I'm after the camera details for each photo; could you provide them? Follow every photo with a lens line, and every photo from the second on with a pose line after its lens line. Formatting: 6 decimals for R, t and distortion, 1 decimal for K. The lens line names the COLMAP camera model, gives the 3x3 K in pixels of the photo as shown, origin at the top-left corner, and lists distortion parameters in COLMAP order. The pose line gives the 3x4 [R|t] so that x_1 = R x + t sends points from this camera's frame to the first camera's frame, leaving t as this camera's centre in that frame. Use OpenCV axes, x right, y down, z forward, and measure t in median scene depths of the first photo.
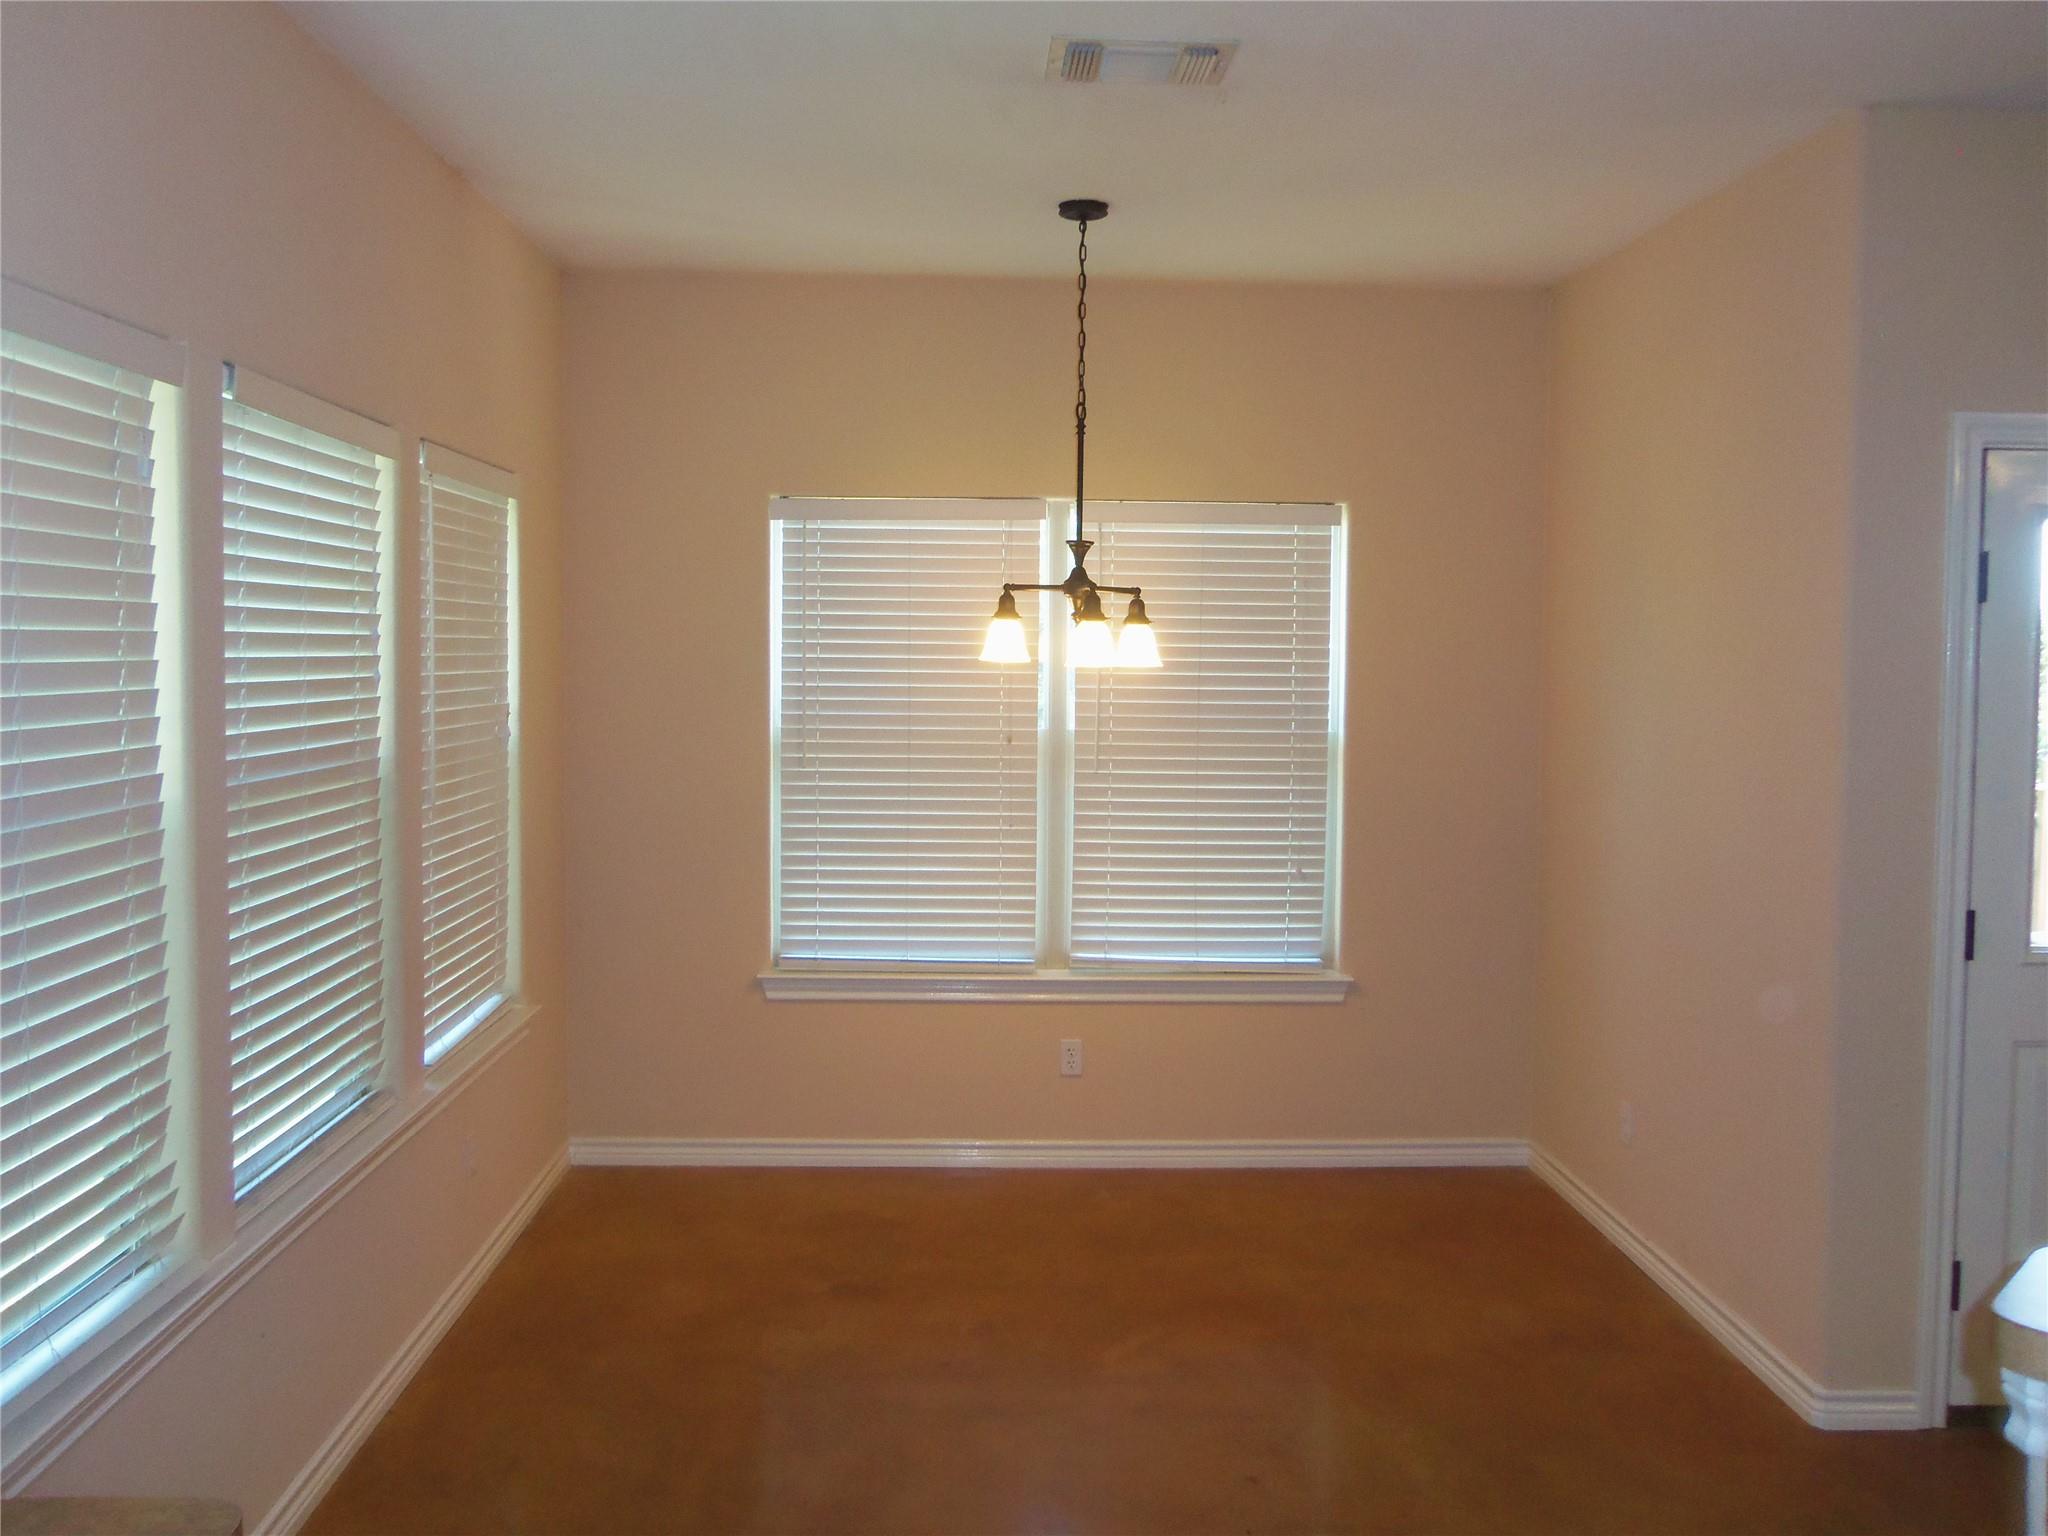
lens RADIAL K [[1724.3, 0, 1020.3], [0, 1724.3, 736.8], [0, 0, 1]] dist [0.007371, 0.002927]
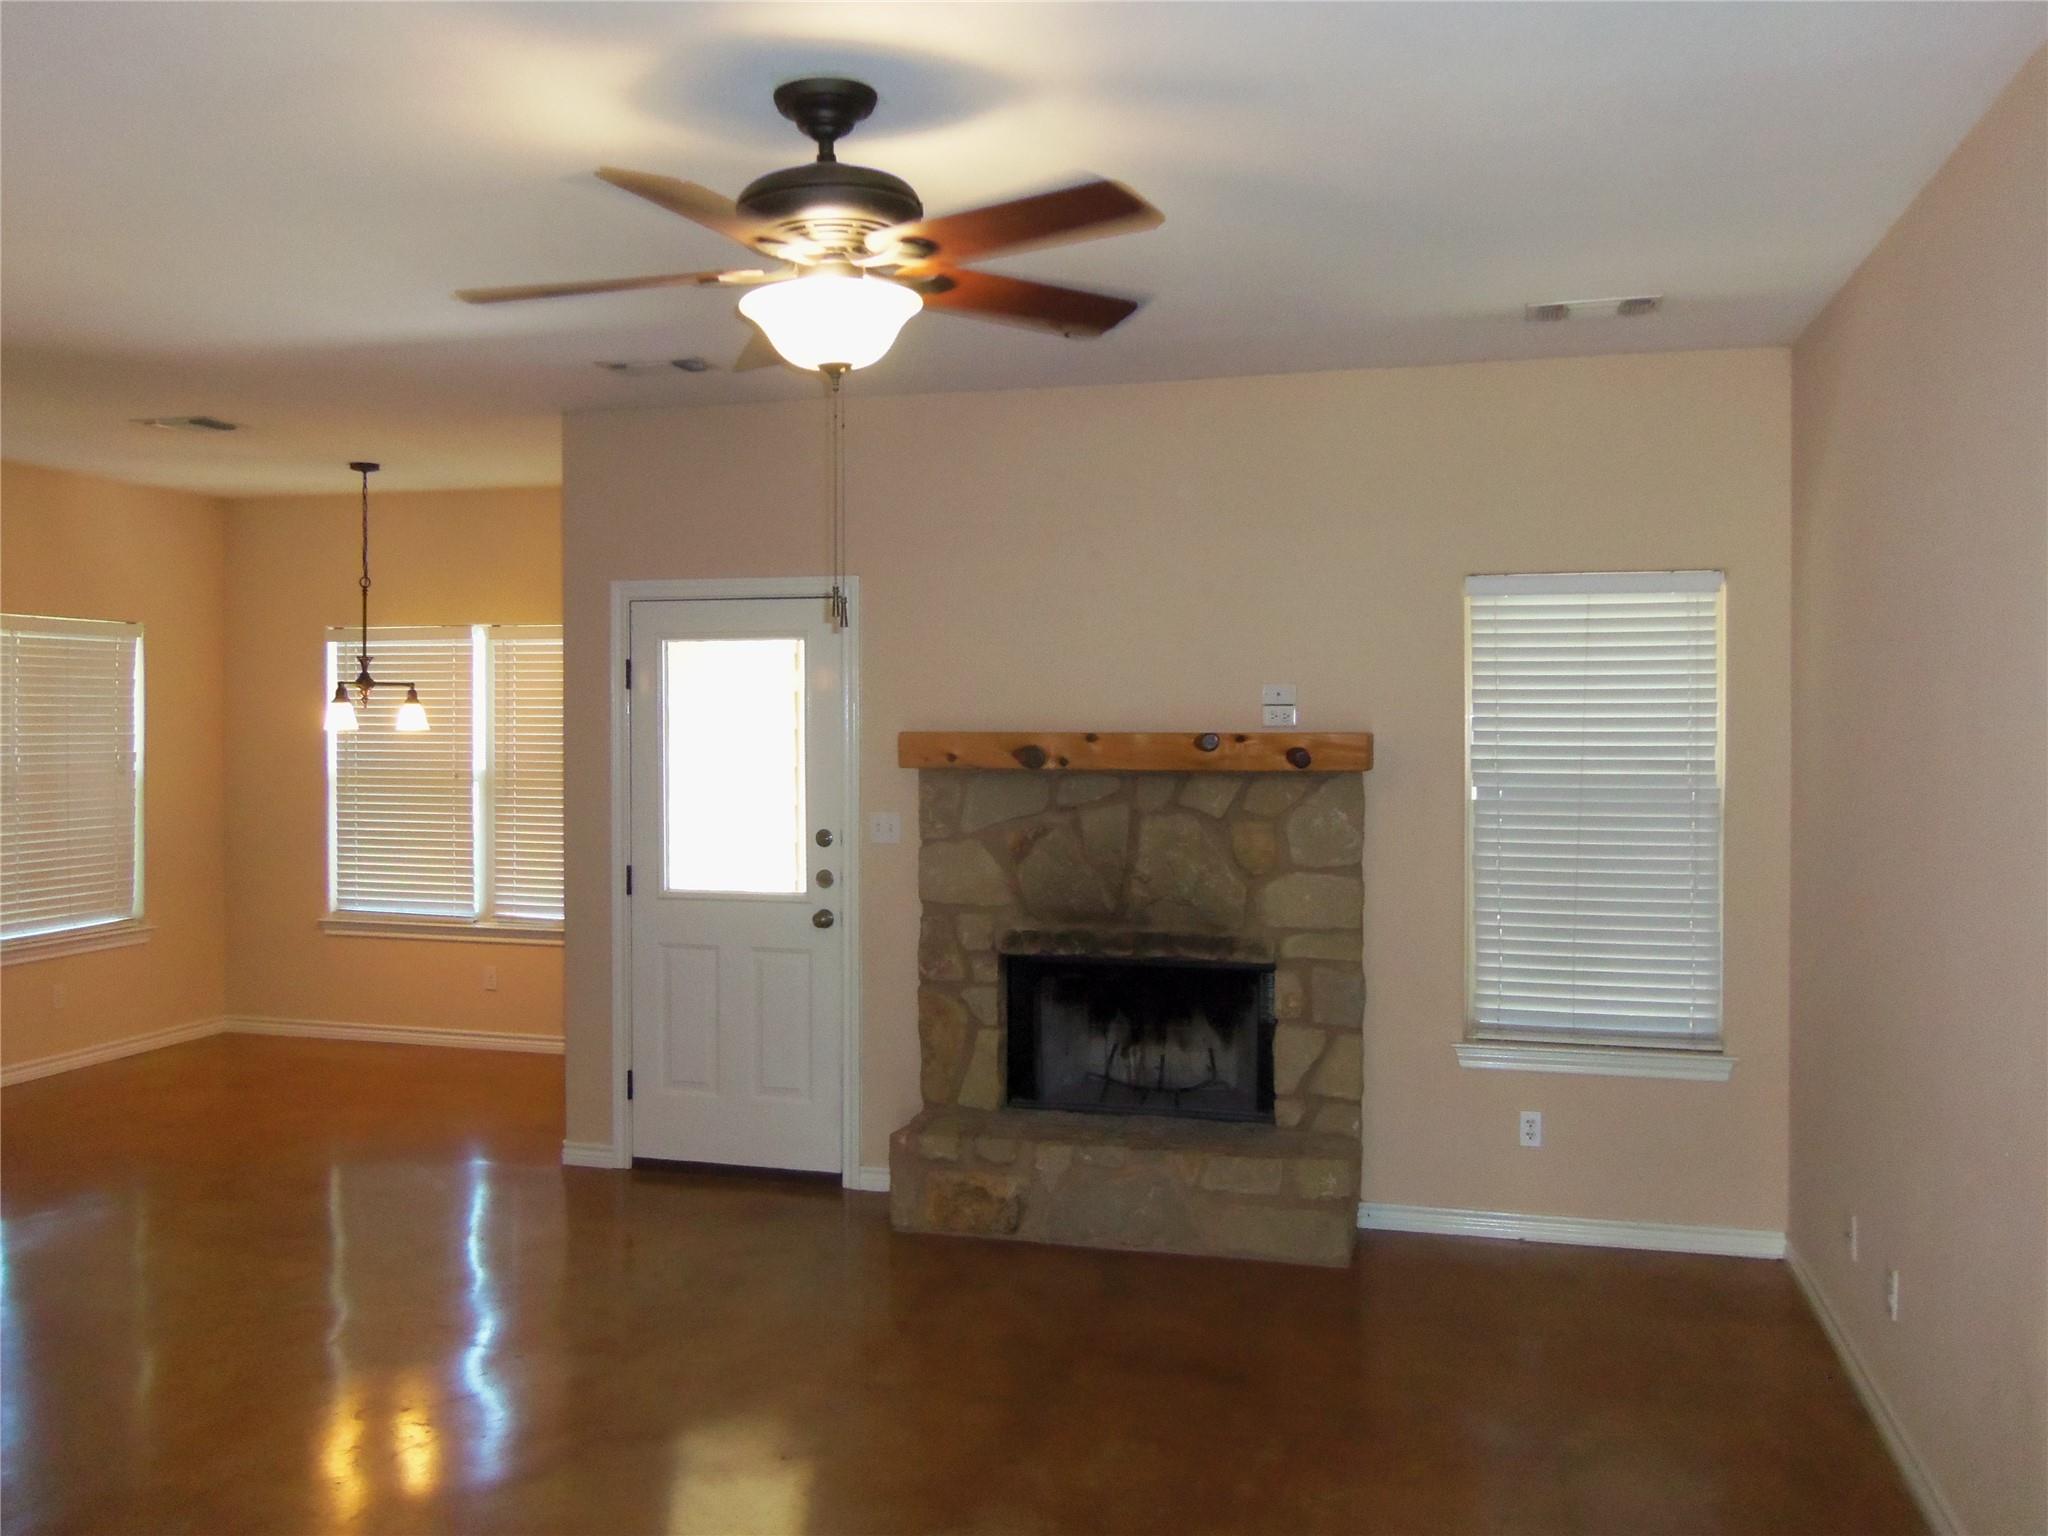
lens RADIAL K [[1685.4, 0, 1030.8], [0, 1685.4, 751.2], [0, 0, 1]] dist [-0.048794, 0.101340]
pose [[0.956649, -0.003833, -0.291219, 1.000609], [-0.005474, 0.999500, -0.031137, 0.025231], [0.291193, 0.031381, 0.956150, -0.347111]]
